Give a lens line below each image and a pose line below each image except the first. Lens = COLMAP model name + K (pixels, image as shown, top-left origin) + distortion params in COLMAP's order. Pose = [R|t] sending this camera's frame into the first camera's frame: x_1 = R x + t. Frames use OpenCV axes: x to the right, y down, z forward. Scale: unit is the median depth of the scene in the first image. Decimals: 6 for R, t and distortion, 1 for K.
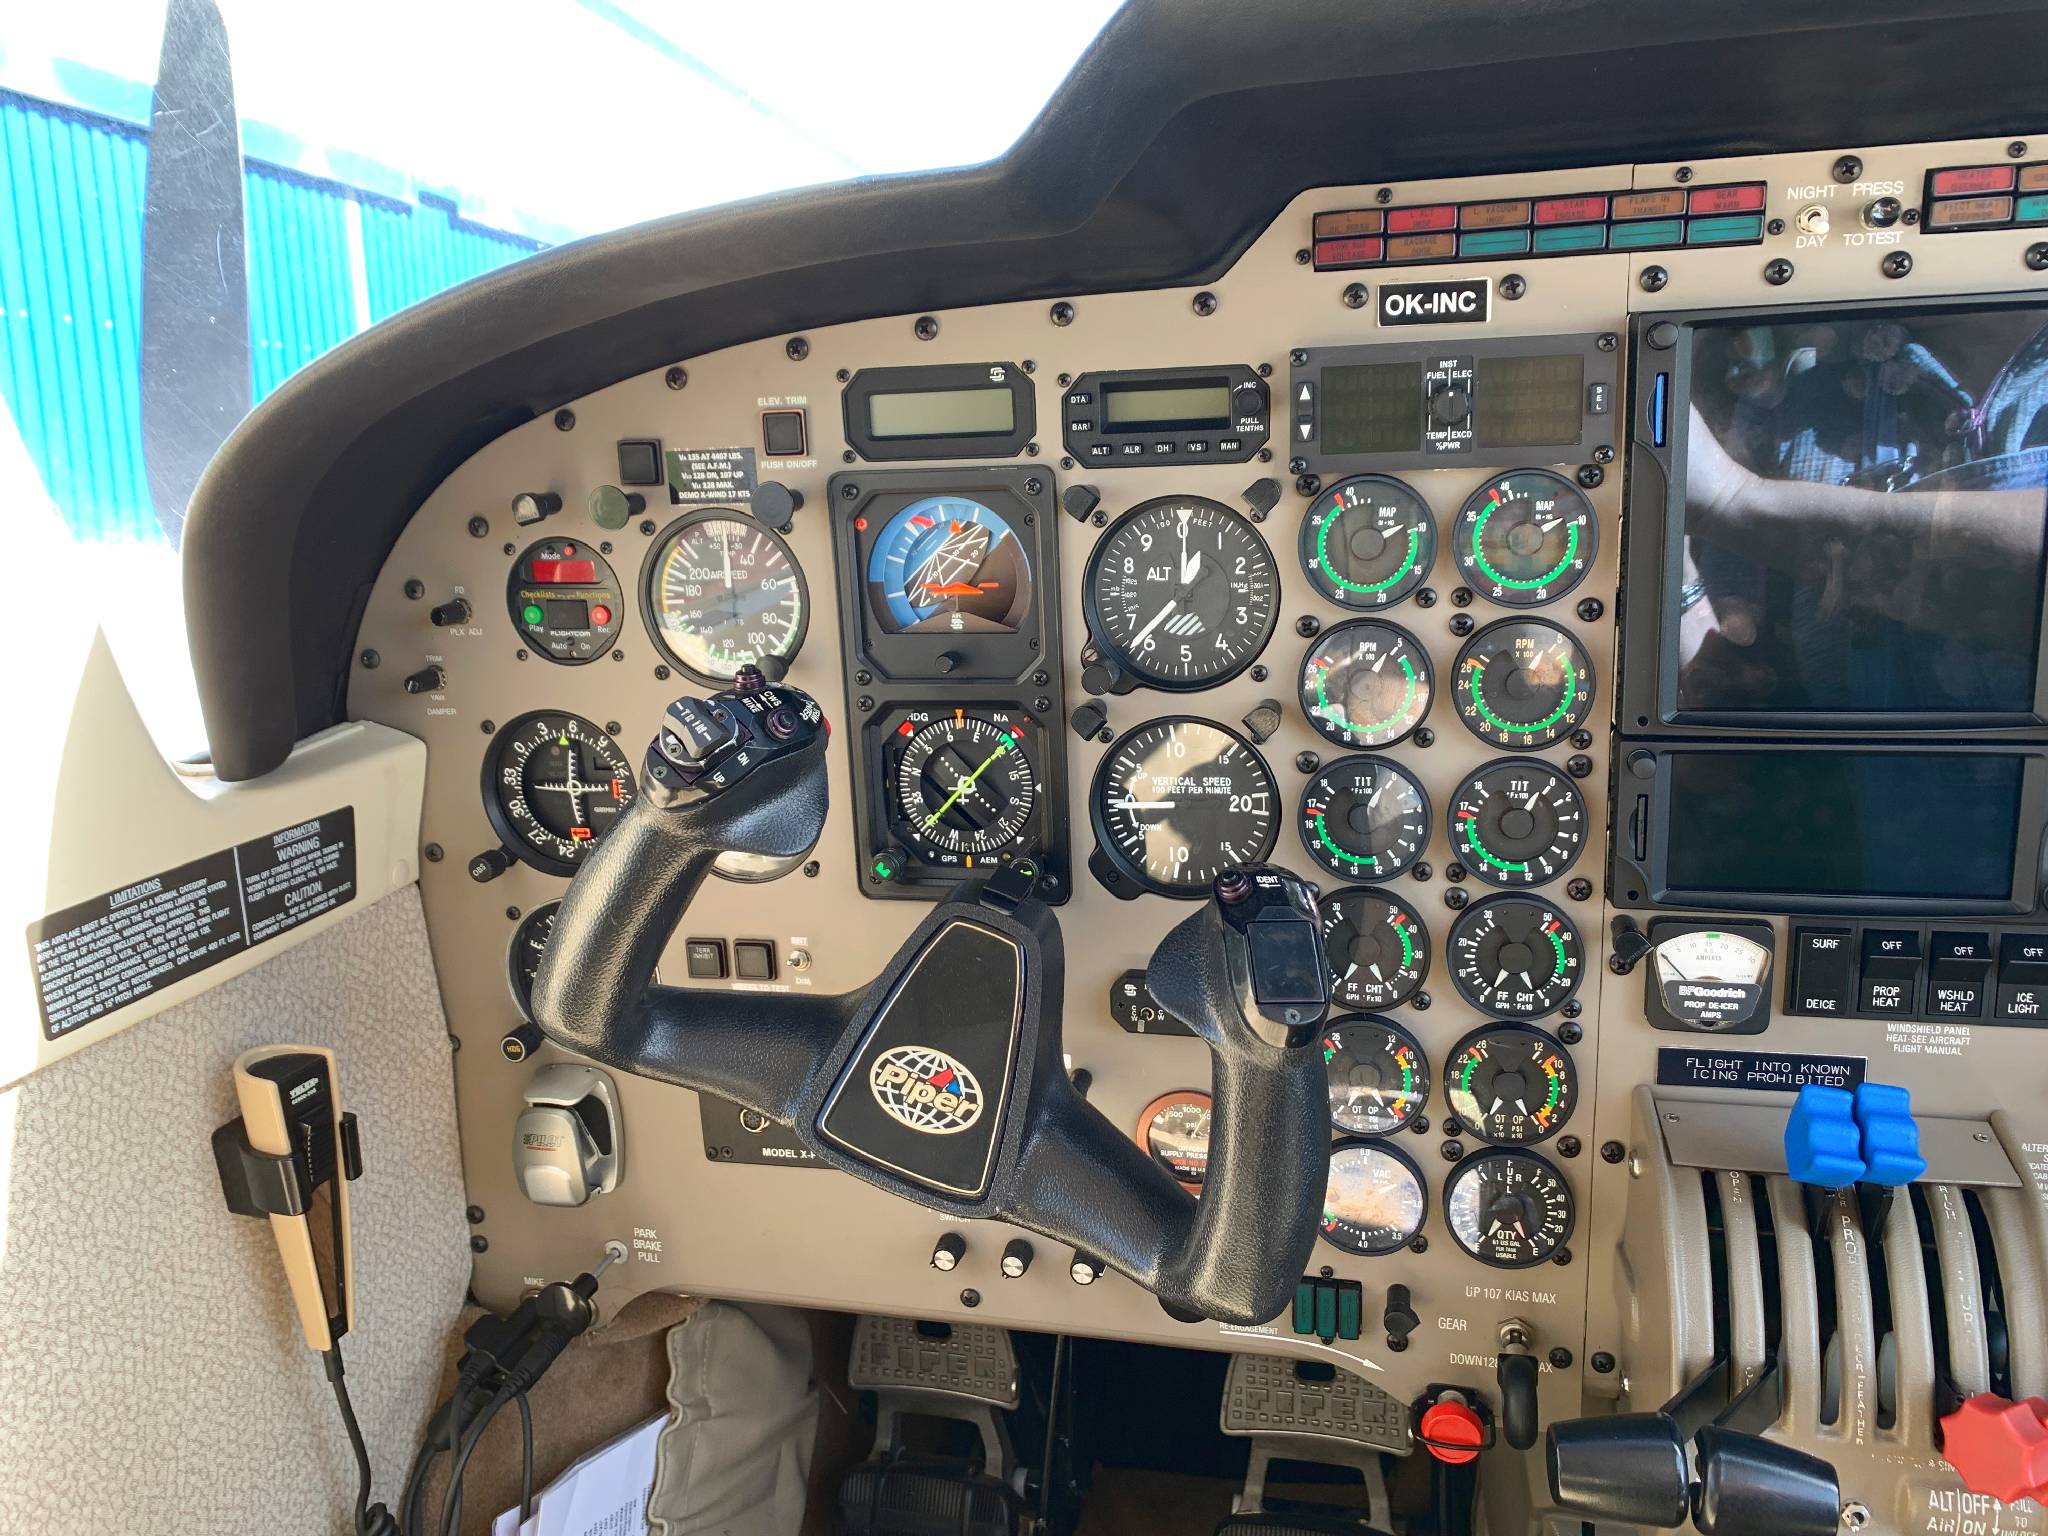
lens RADIAL K [[1571.9, 0, 980.1], [0, 1571.9, 685.7], [0, 0, 1]] dist [0.017930, -0.001750]
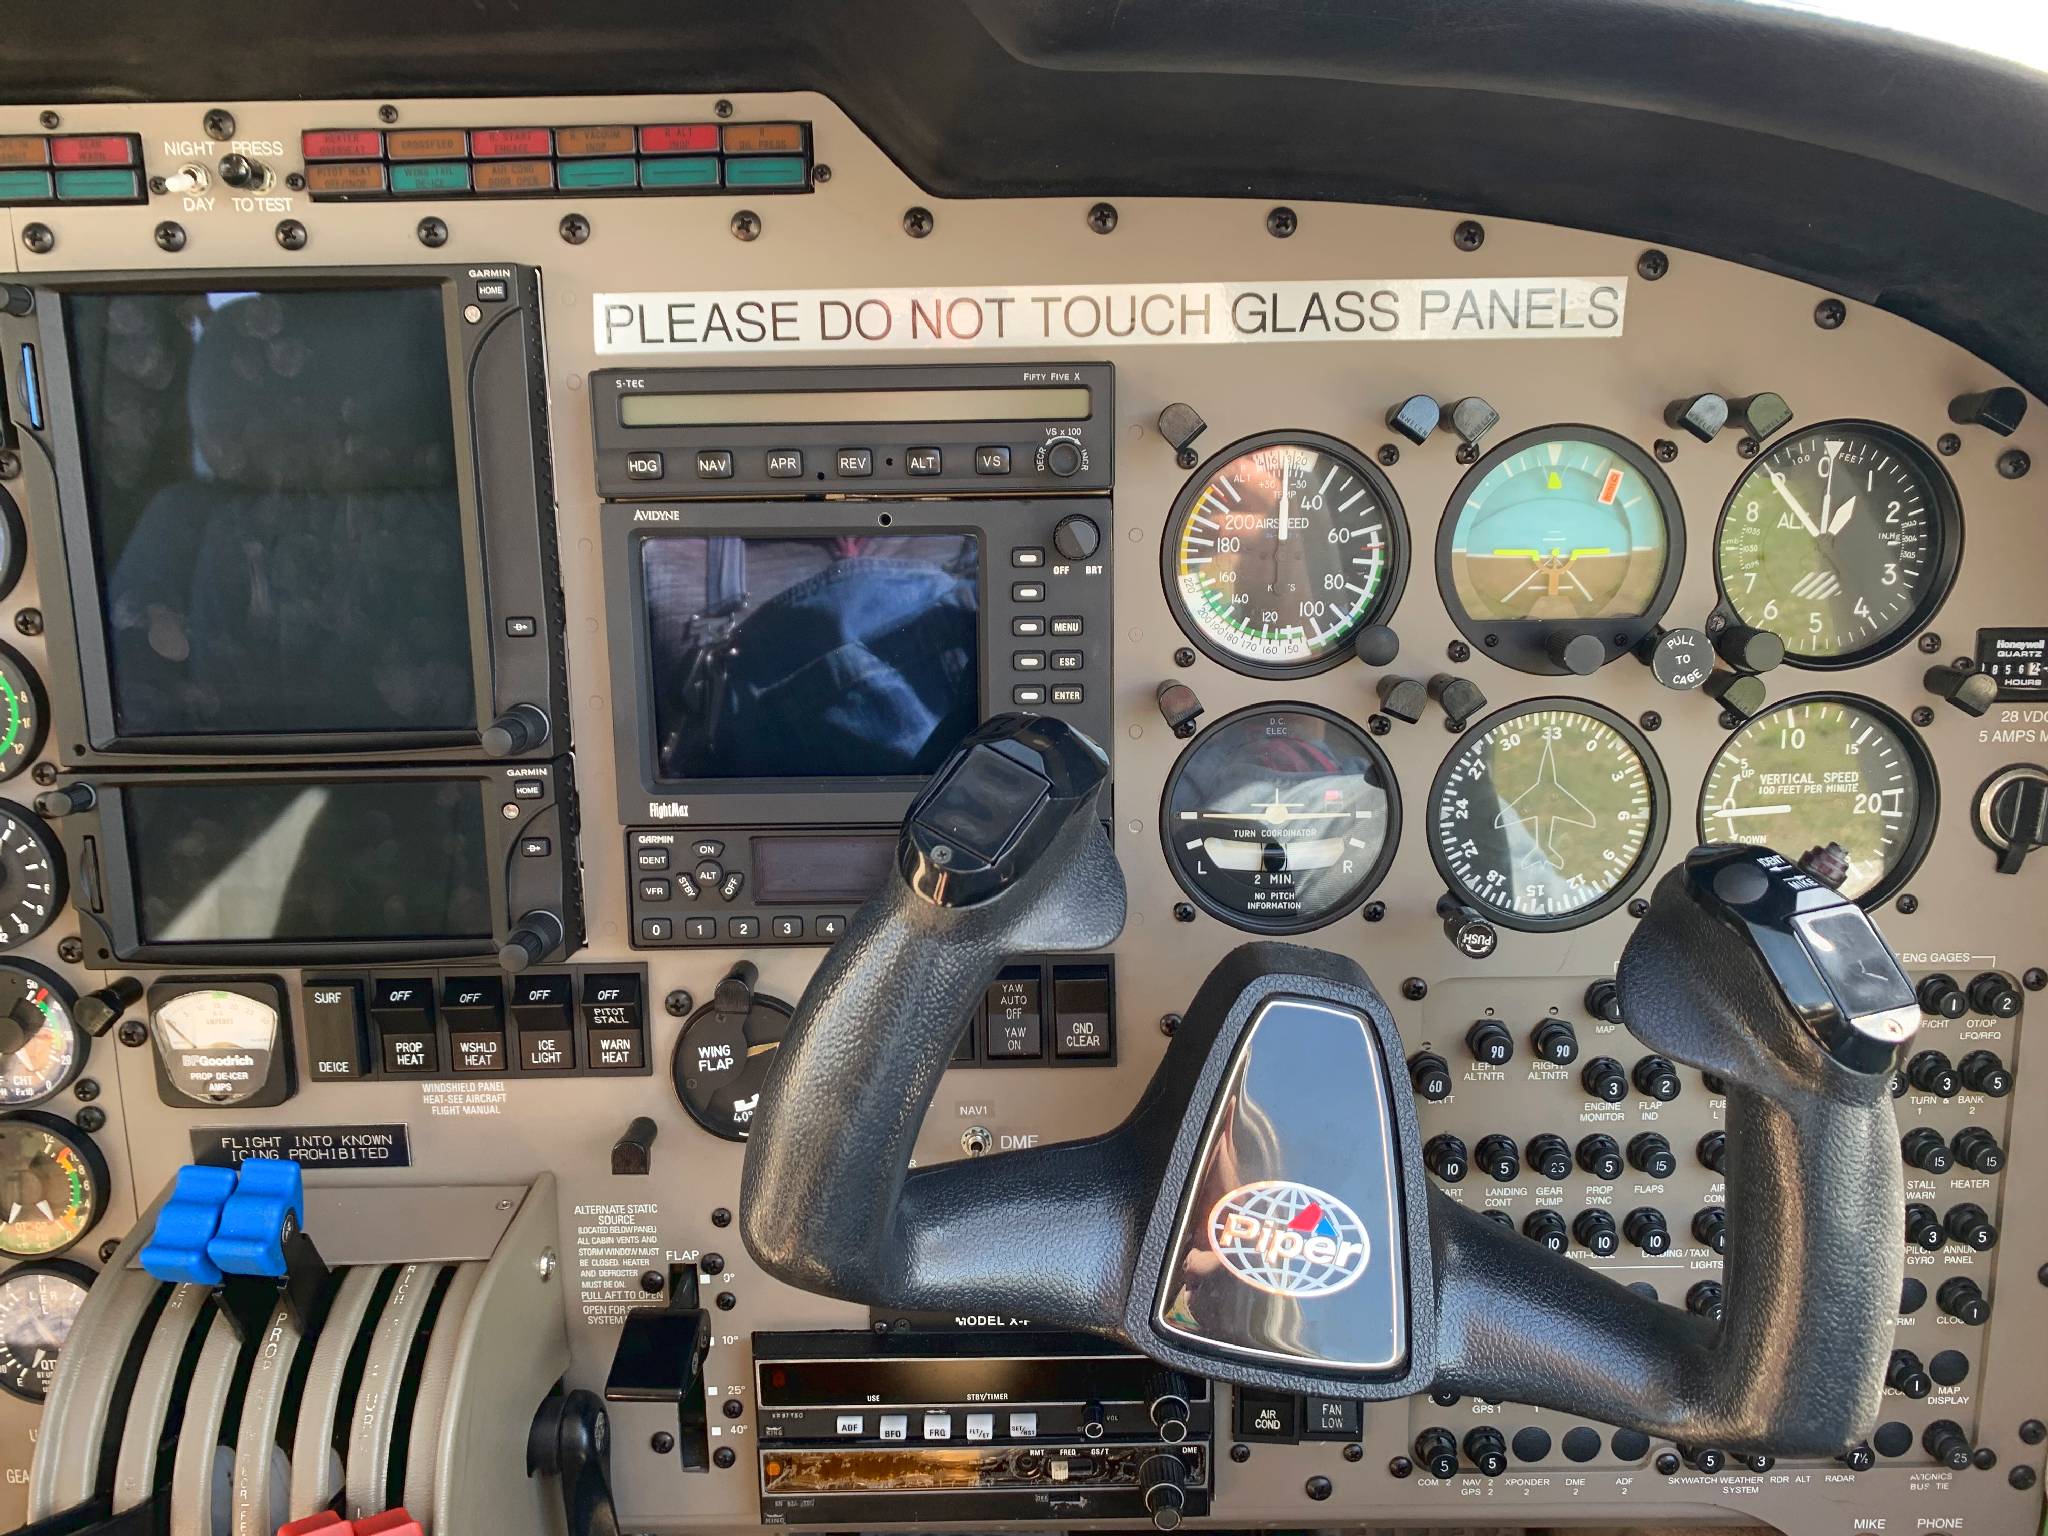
lens RADIAL K [[1571.9, 0, 1044.7], [0, 1571.9, 691.3], [0, 0, 1]] dist [0.017930, -0.001750]
pose [[0.976344, -0.007749, 0.216083, 0.734150], [0.018538, 0.998678, -0.047947, 0.041002], [-0.215426, 0.050818, 0.975197, 0.039222]]
